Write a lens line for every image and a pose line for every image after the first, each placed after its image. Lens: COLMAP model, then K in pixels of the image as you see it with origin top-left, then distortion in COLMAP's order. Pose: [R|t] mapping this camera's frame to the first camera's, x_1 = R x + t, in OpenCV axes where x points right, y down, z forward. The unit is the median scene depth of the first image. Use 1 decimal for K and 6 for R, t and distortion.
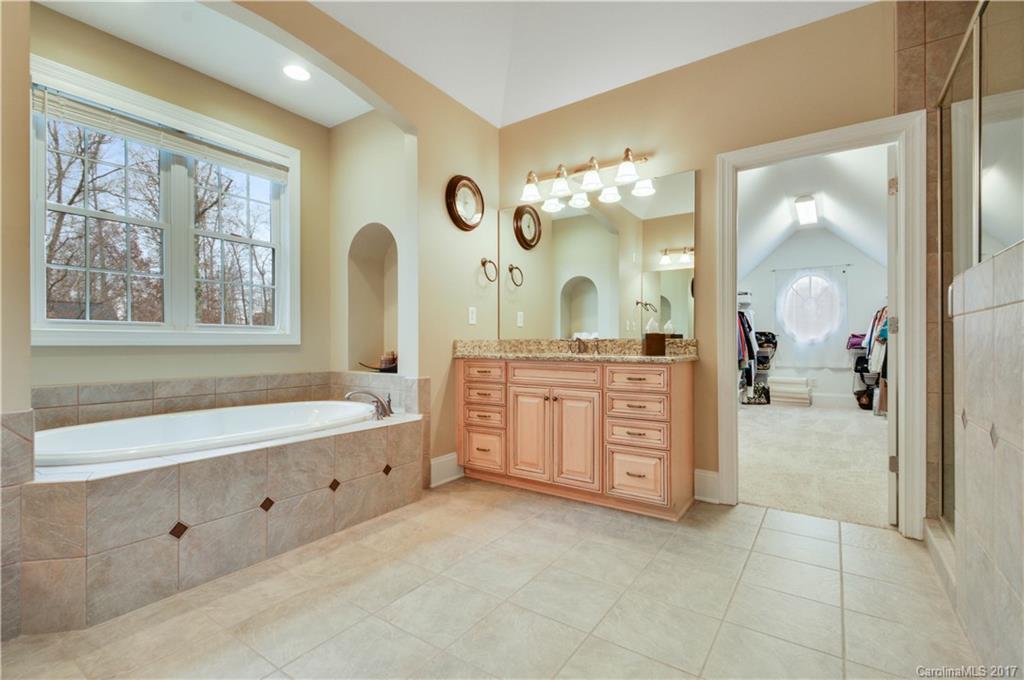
lens RADIAL K [[458.3, 0, 508.4], [0, 458.3, 335.4], [0, 0, 1]] dist [0.031491, -0.016046]
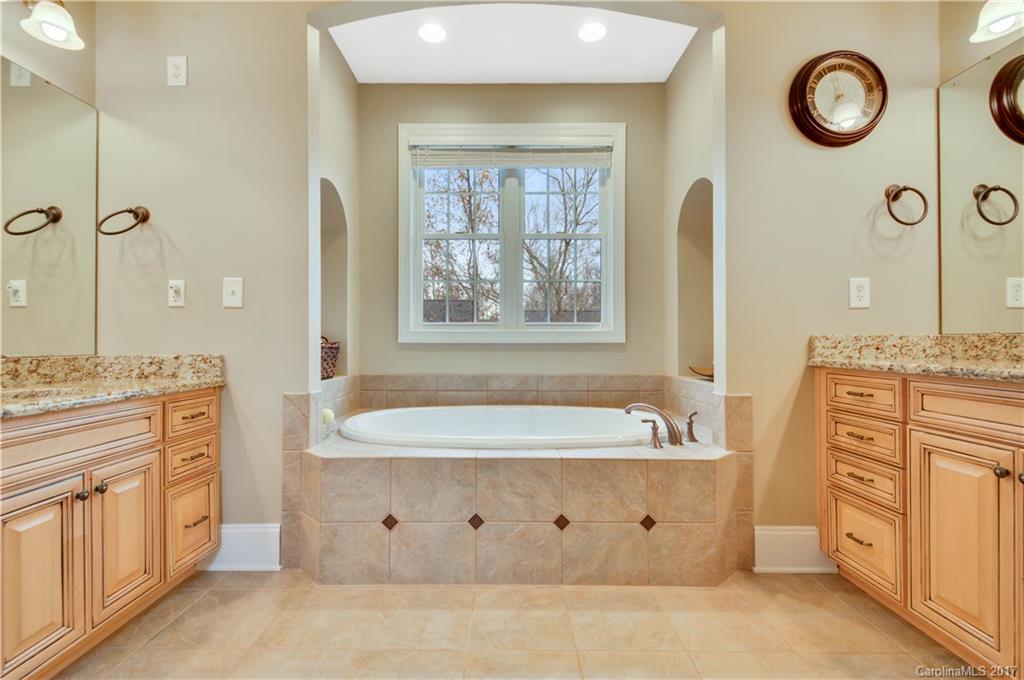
lens RADIAL K [[458.3, 0, 508.4], [0, 458.3, 335.4], [0, 0, 1]] dist [0.031491, -0.016046]
pose [[0.571186, -0.011515, -0.820740, 0.174333], [0.012404, 0.999909, -0.005397, 0.009053], [0.820727, -0.007097, 0.571276, 0.390918]]
